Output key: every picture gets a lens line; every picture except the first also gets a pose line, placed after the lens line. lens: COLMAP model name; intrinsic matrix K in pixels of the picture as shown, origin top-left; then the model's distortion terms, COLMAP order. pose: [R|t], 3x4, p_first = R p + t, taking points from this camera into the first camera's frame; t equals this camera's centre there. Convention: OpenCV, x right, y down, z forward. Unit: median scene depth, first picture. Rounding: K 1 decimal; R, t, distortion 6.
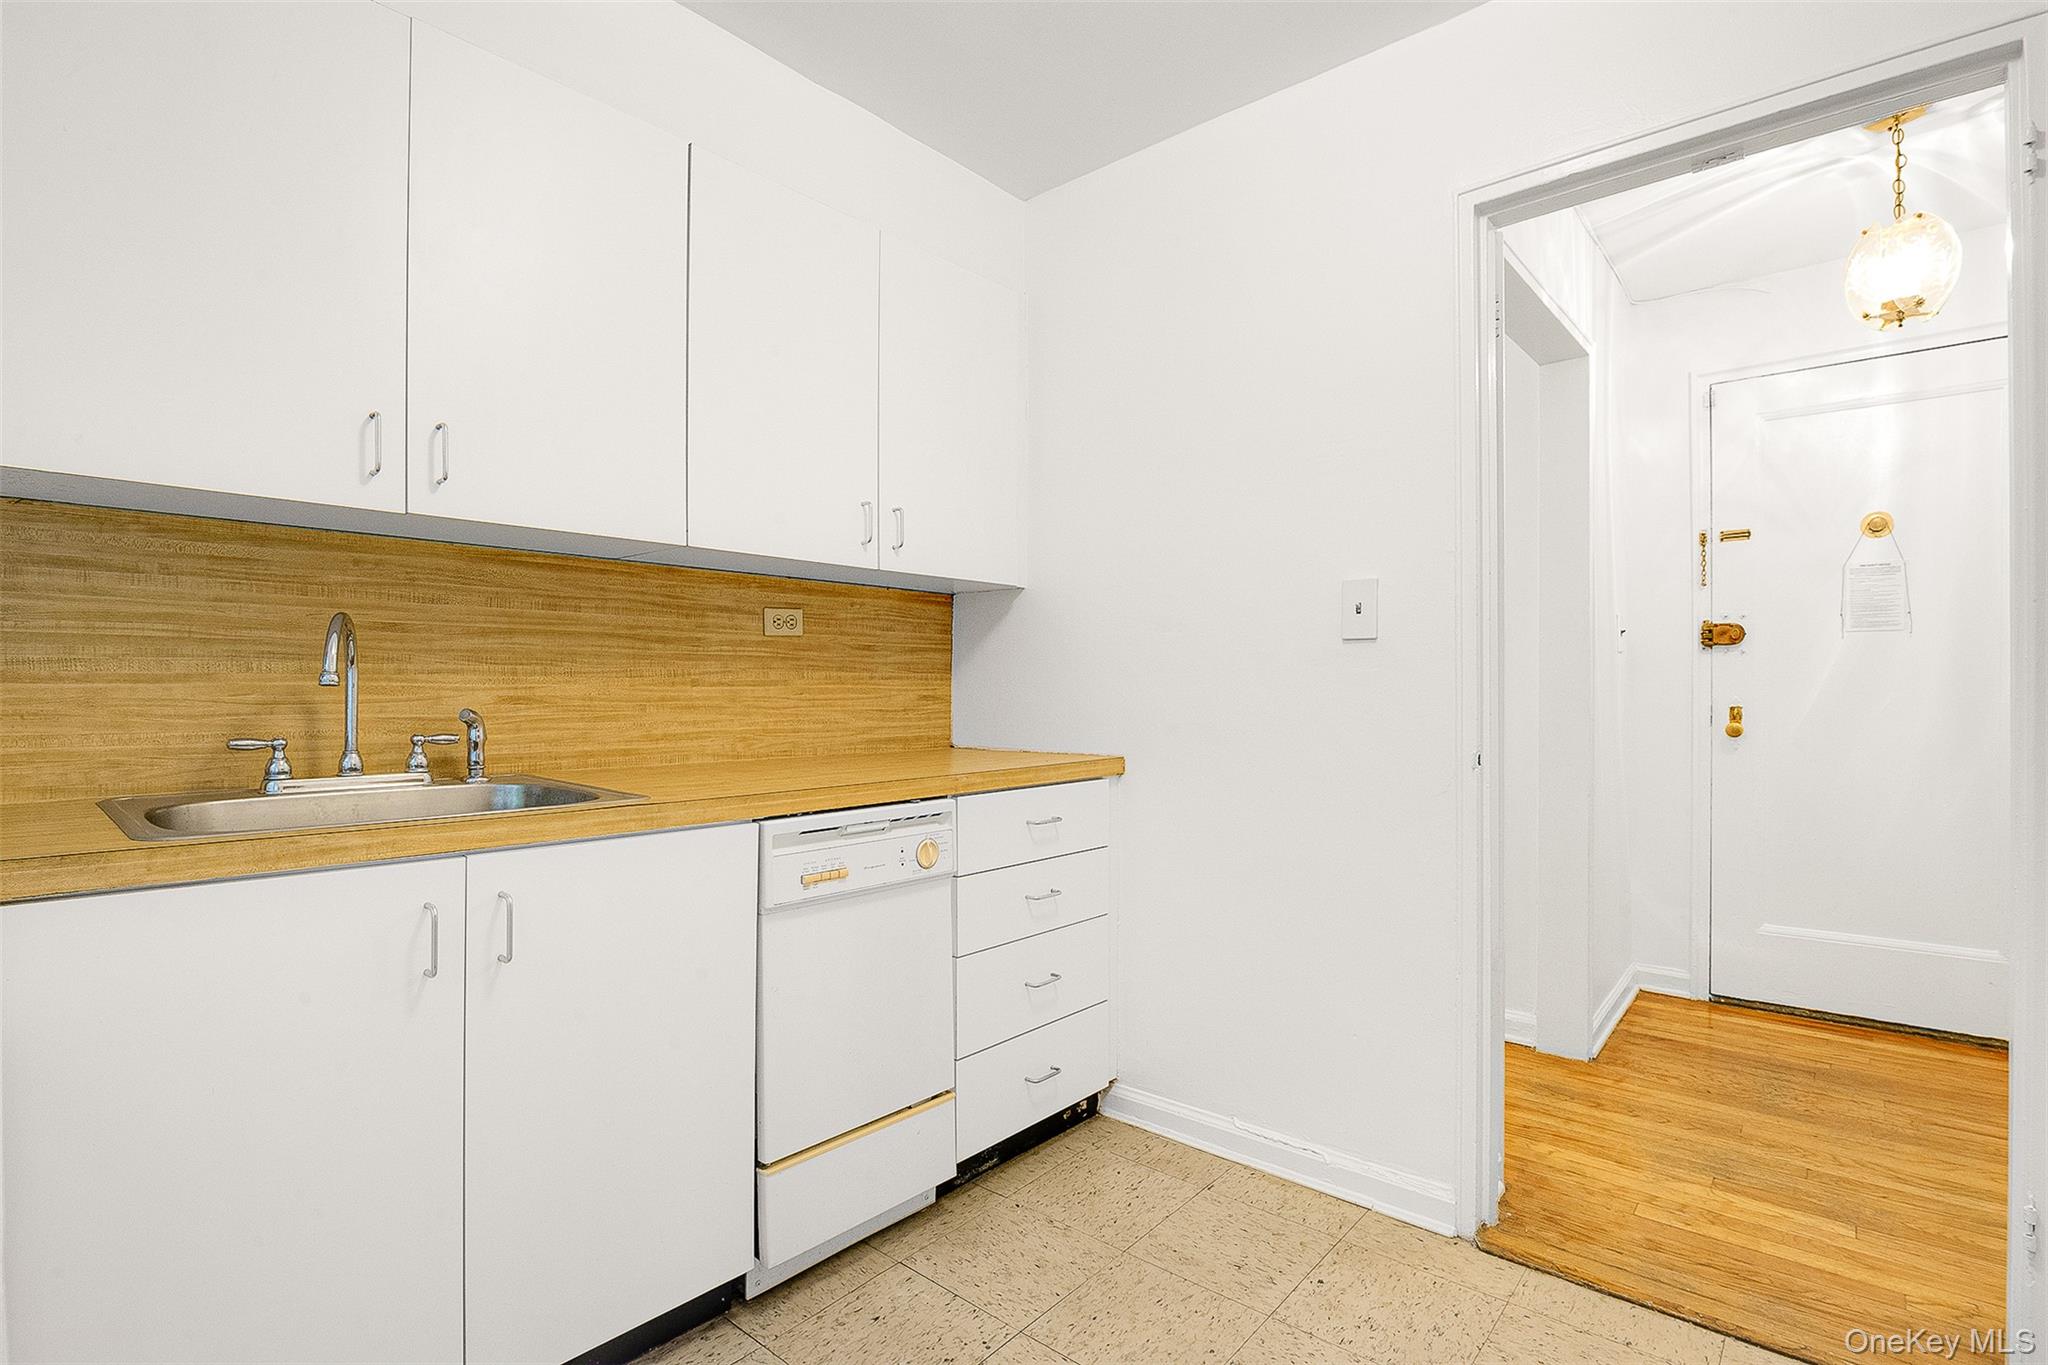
lens RADIAL K [[974.3, 0, 1039.5], [0, 974.3, 684.0], [0, 0, 1]] dist [-0.014940, -0.000122]
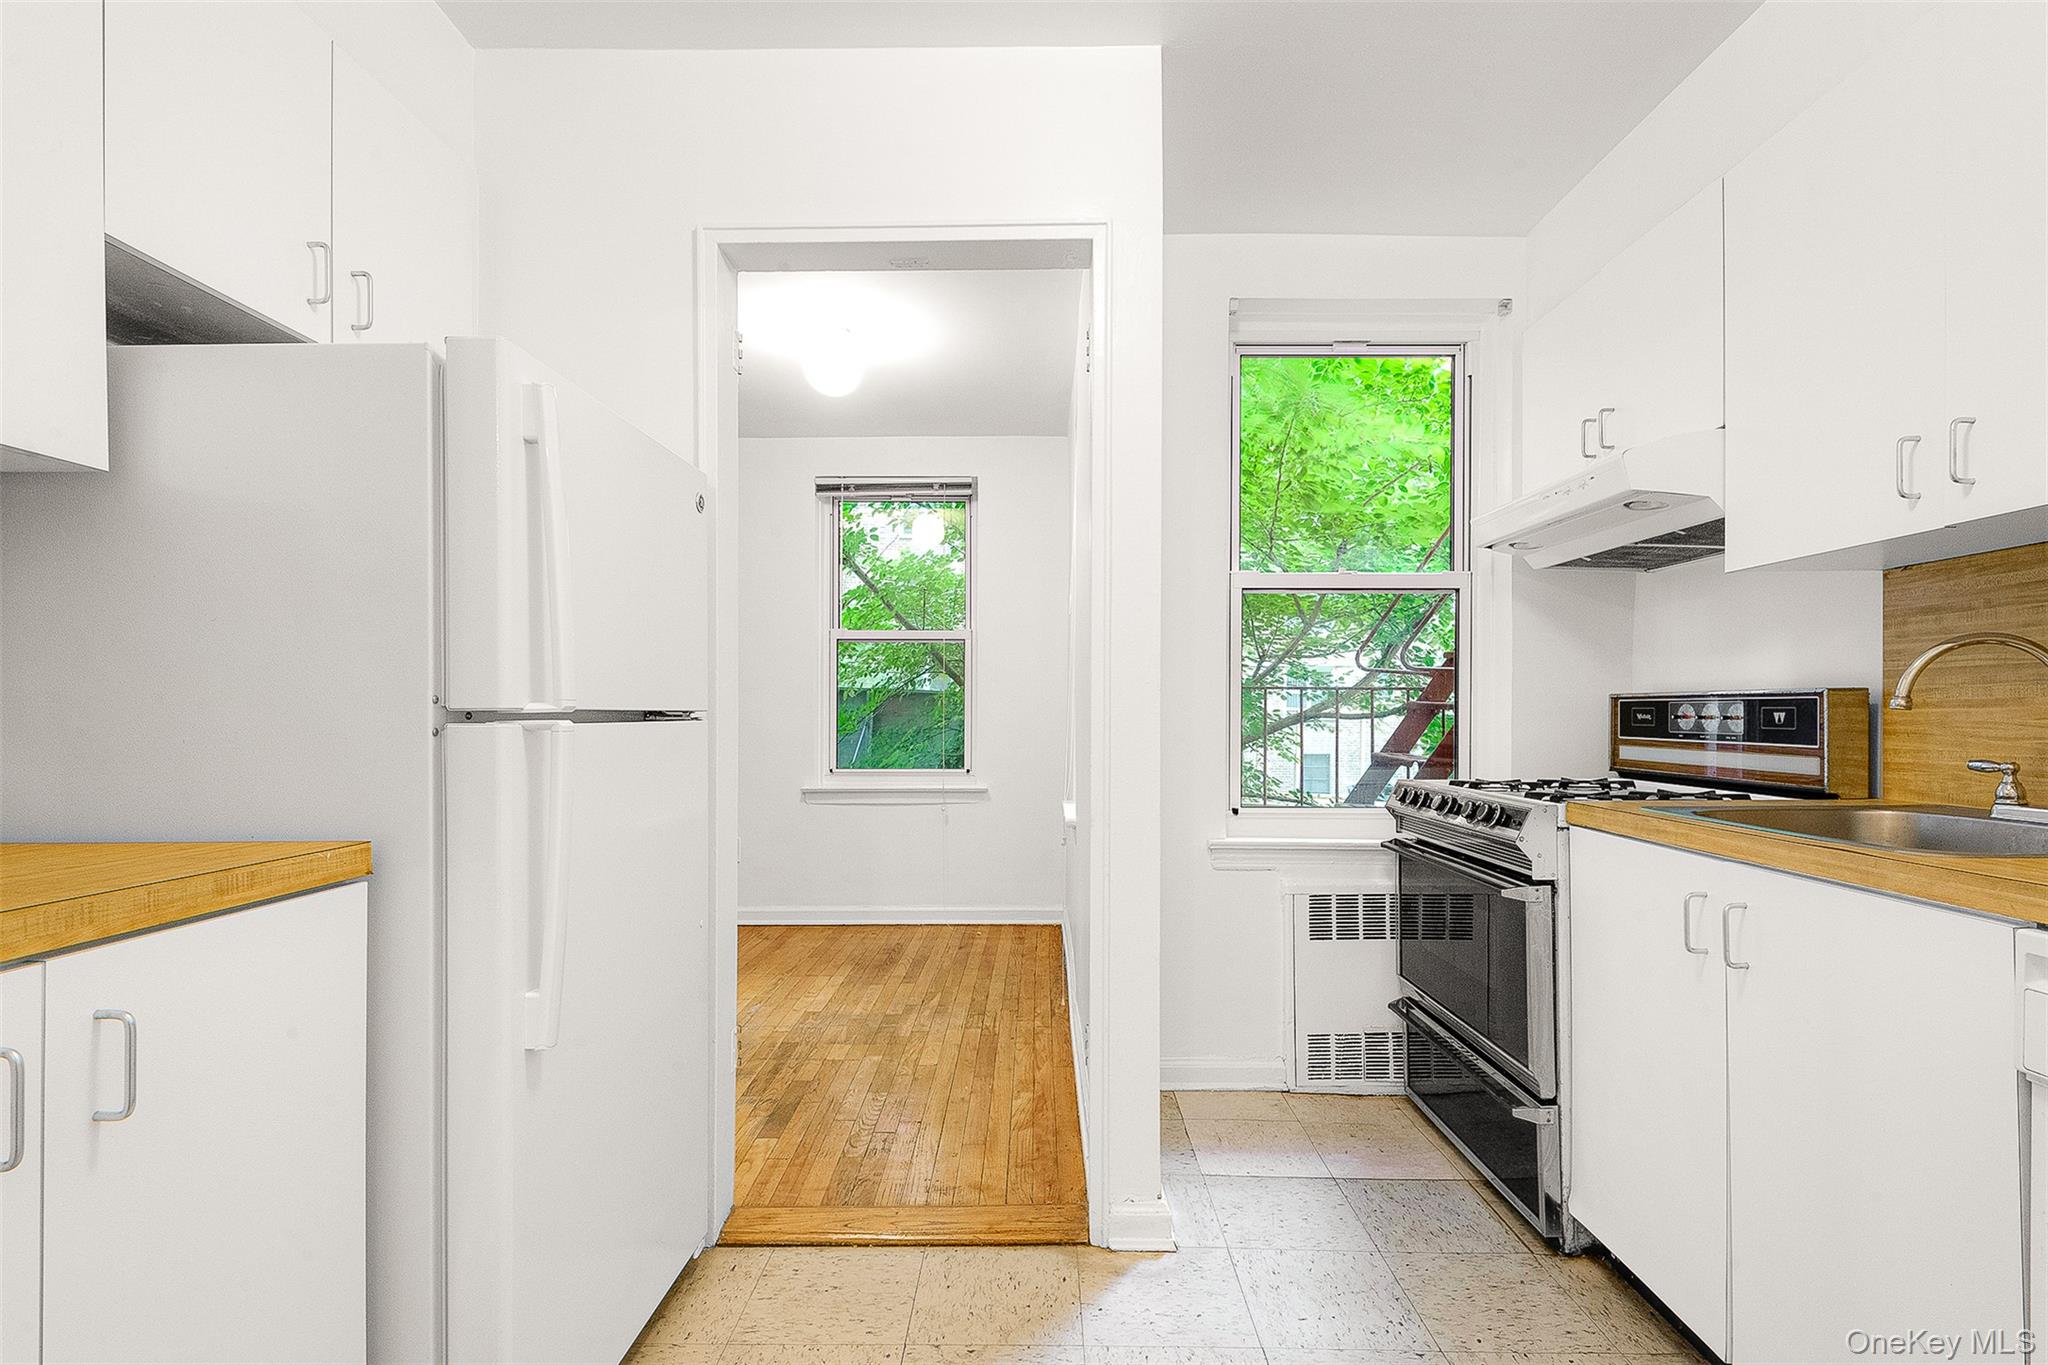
lens RADIAL K [[995.4, 0, 1032.2], [0, 995.4, 713.7], [0, 0, 1]] dist [0.023579, -0.014122]
pose [[-0.772000, -0.000942, -0.635622, 0.453711], [0.002681, 0.999985, -0.004739, 0.005977], [0.635617, -0.005363, -0.771986, 0.821269]]
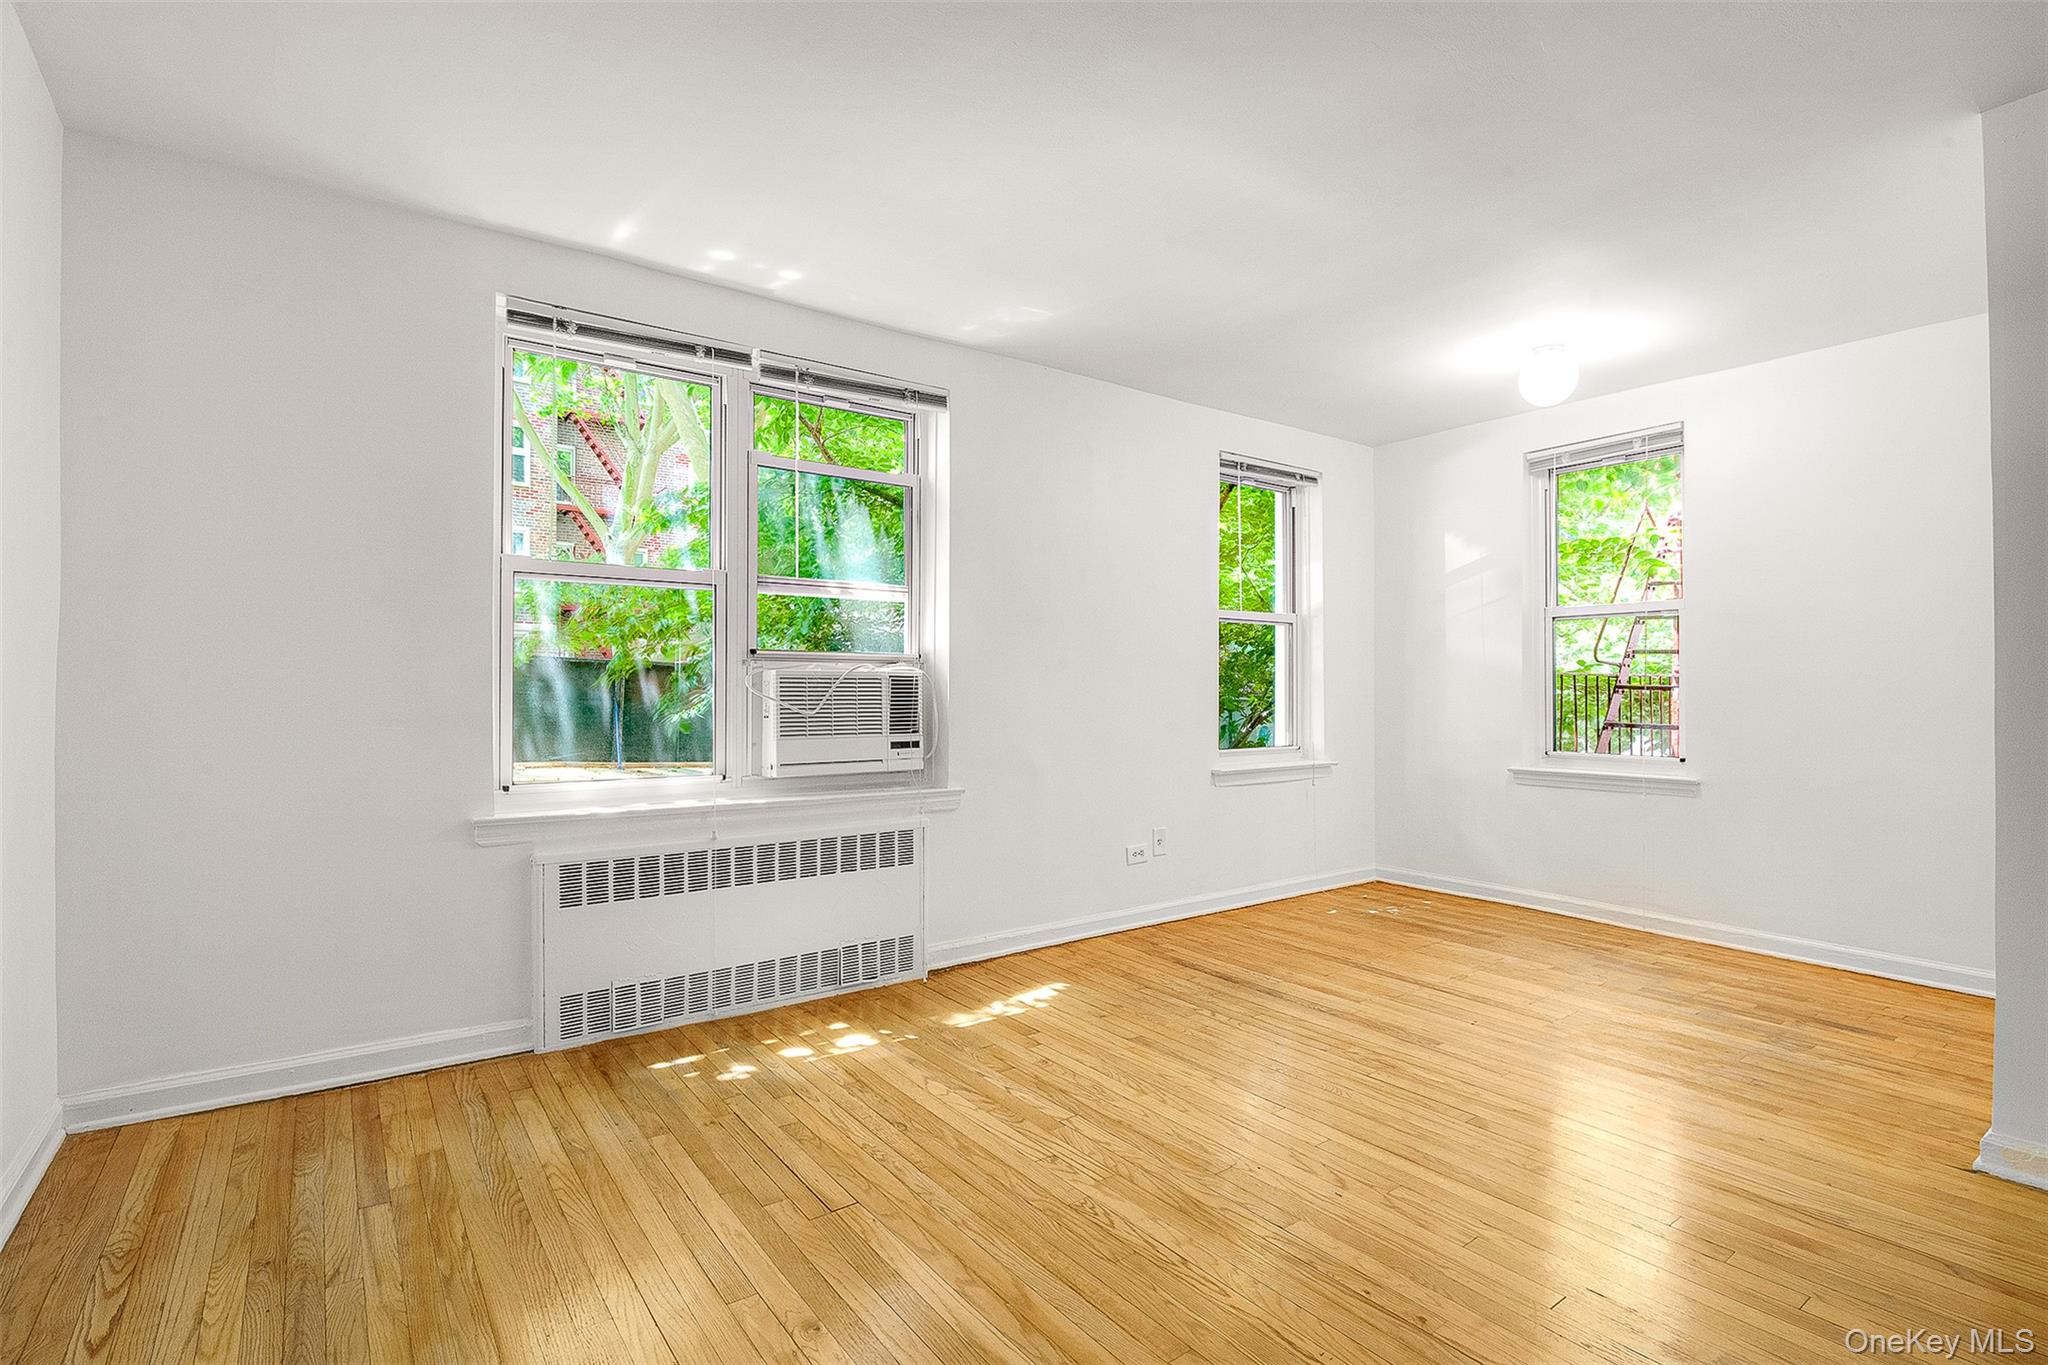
lens RADIAL K [[974.3, 0, 1039.5], [0, 974.3, 684.0], [0, 0, 1]] dist [-0.014940, -0.000122]
pose [[-0.220614, -0.005932, -0.975343, 1.583471], [0.002253, 0.999976, -0.006592, -0.017700], [0.975359, -0.003652, -0.220595, -1.159490]]
